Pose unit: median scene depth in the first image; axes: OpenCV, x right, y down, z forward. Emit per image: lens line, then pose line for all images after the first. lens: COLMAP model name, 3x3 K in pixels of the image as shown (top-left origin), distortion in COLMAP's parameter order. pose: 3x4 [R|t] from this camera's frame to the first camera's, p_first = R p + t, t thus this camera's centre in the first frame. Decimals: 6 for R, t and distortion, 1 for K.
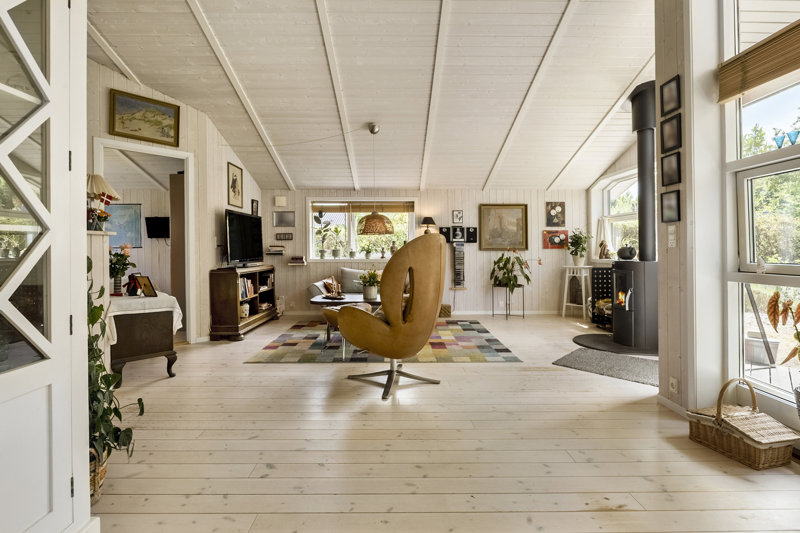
lens RADIAL K [[374.1, 0, 399.0], [0, 374.1, 250.5], [0, 0, 1]] dist [0.008853, -0.000041]
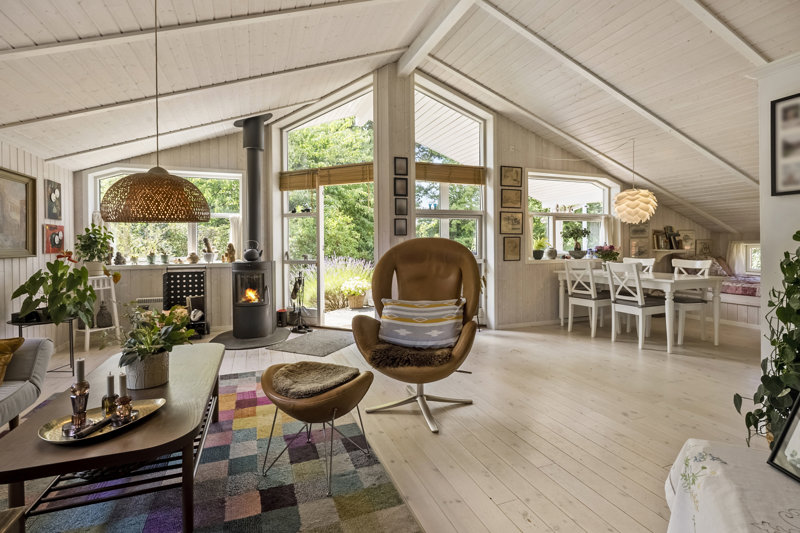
lens RADIAL K [[384.3, 0, 391.1], [0, 384.3, 249.8], [0, 0, 1]] dist [-0.000485, -0.000372]
pose [[-0.316095, -0.004803, 0.948715, -0.822861], [0.011292, 0.999897, 0.008824, -0.020201], [-0.948660, 0.013502, -0.316008, 1.325617]]
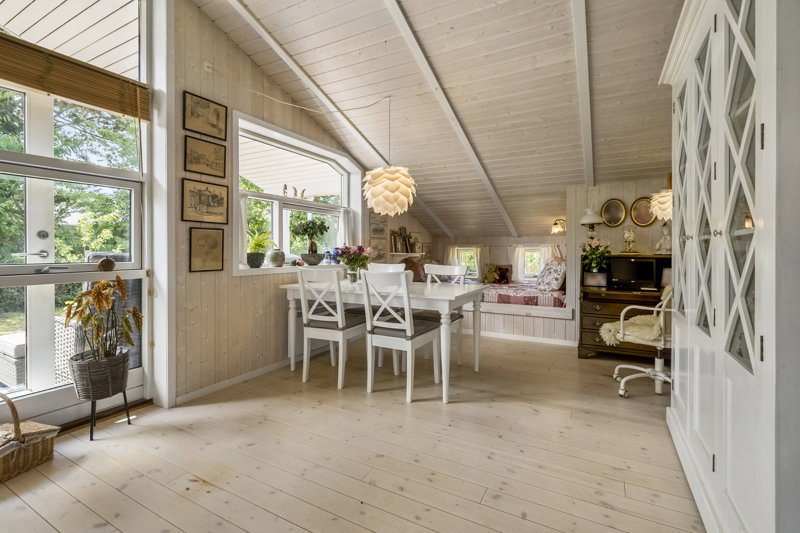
lens RADIAL K [[374.1, 0, 399.0], [0, 374.1, 250.5], [0, 0, 1]] dist [0.008853, -0.000041]
pose [[-0.864440, 0.001320, 0.502734, -0.249208], [0.002708, 0.999994, 0.002031, -0.002837], [-0.502728, 0.003117, -0.864439, 0.842739]]
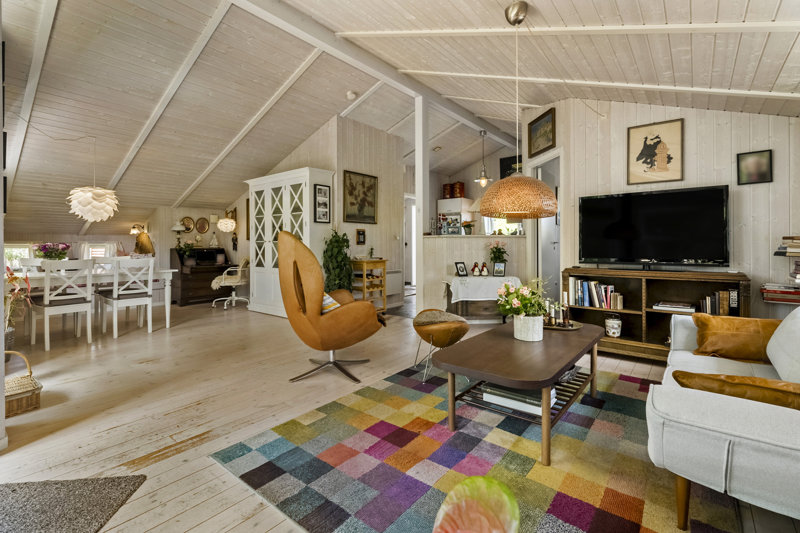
lens RADIAL K [[374.1, 0, 399.0], [0, 374.1, 250.5], [0, 0, 1]] dist [0.008853, -0.000041]
pose [[-0.644463, 0.012078, -0.764540, 0.652566], [0.000781, 0.999885, 0.015138, -0.004913], [0.764635, 0.009159, -0.644398, 1.799262]]
